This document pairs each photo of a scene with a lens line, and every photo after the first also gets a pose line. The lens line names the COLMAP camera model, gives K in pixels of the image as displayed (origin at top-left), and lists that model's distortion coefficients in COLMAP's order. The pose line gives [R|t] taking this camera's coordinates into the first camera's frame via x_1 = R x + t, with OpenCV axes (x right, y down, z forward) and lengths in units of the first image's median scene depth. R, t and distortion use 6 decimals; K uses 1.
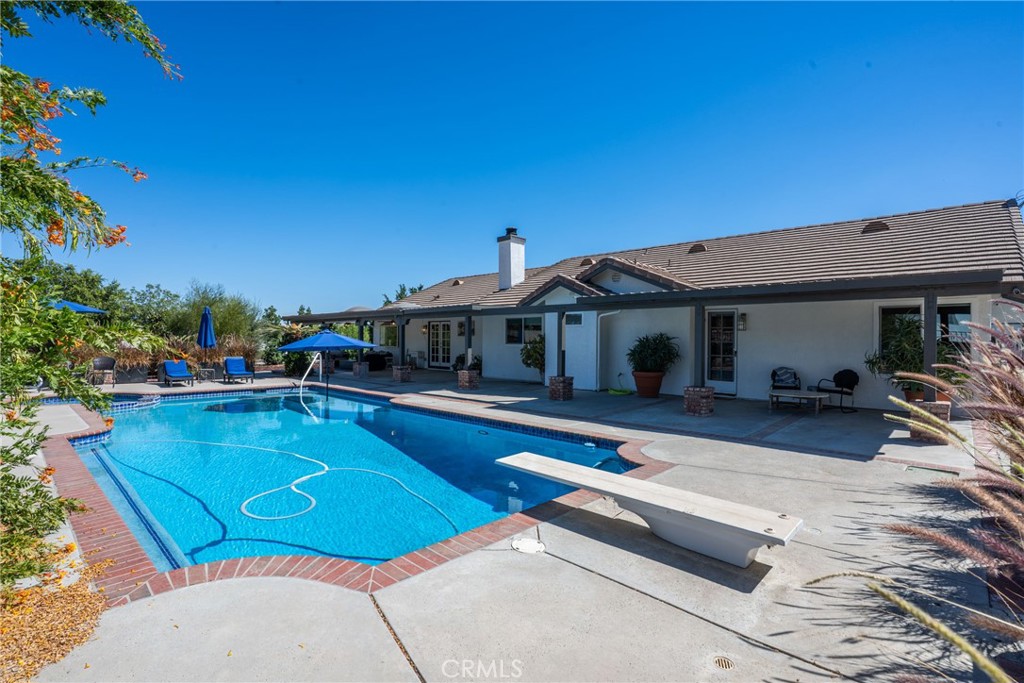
lens RADIAL K [[482.0, 0, 512.0], [0, 482.0, 341.5], [0, 0, 1]] dist [0.002219, 0.000353]
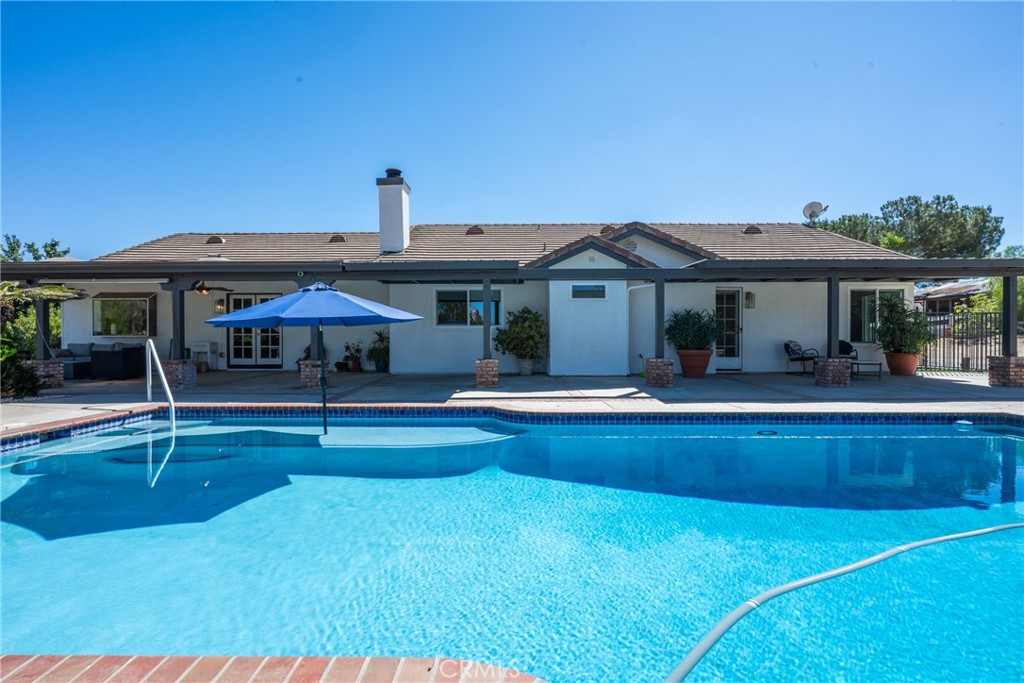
lens RADIAL K [[482.0, 0, 512.0], [0, 482.0, 341.5], [0, 0, 1]] dist [0.002219, 0.000353]
pose [[0.735958, -0.016169, 0.676834, -0.500889], [0.011771, 0.999869, 0.011086, 0.026617], [-0.676925, -0.000192, 0.736052, 0.456386]]
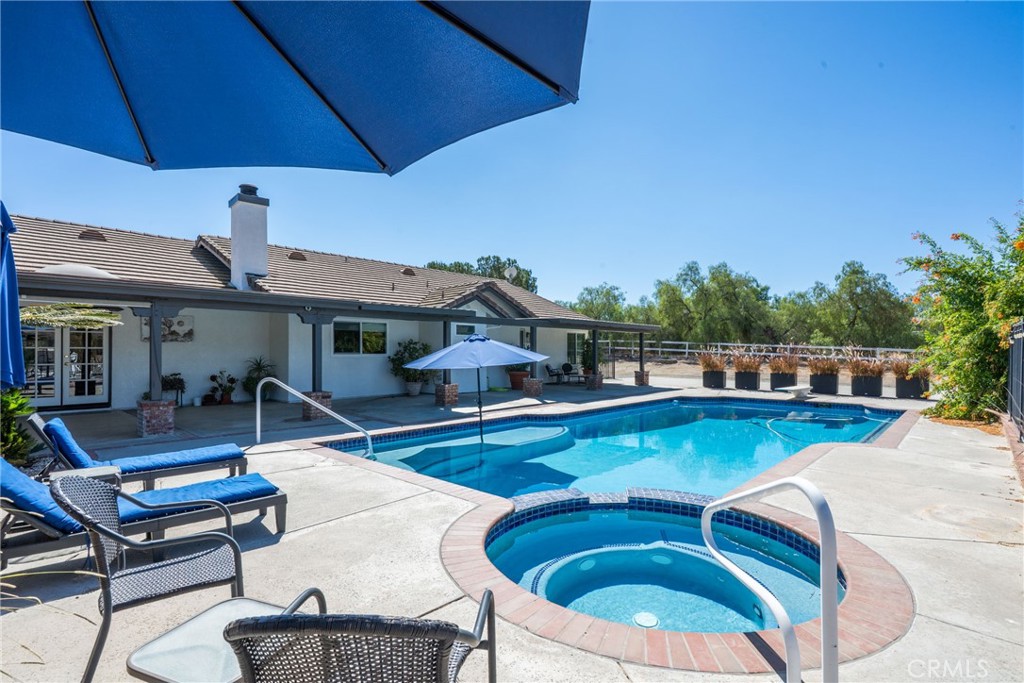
lens RADIAL K [[490.0, 0, 511.1], [0, 490.0, 348.1], [0, 0, 1]] dist [0.003122, 0.000568]
pose [[0.002701, -0.000658, 0.999996, -0.947771], [0.003308, 0.999994, 0.000649, -0.004467], [-0.999991, 0.003306, 0.002703, 0.842307]]
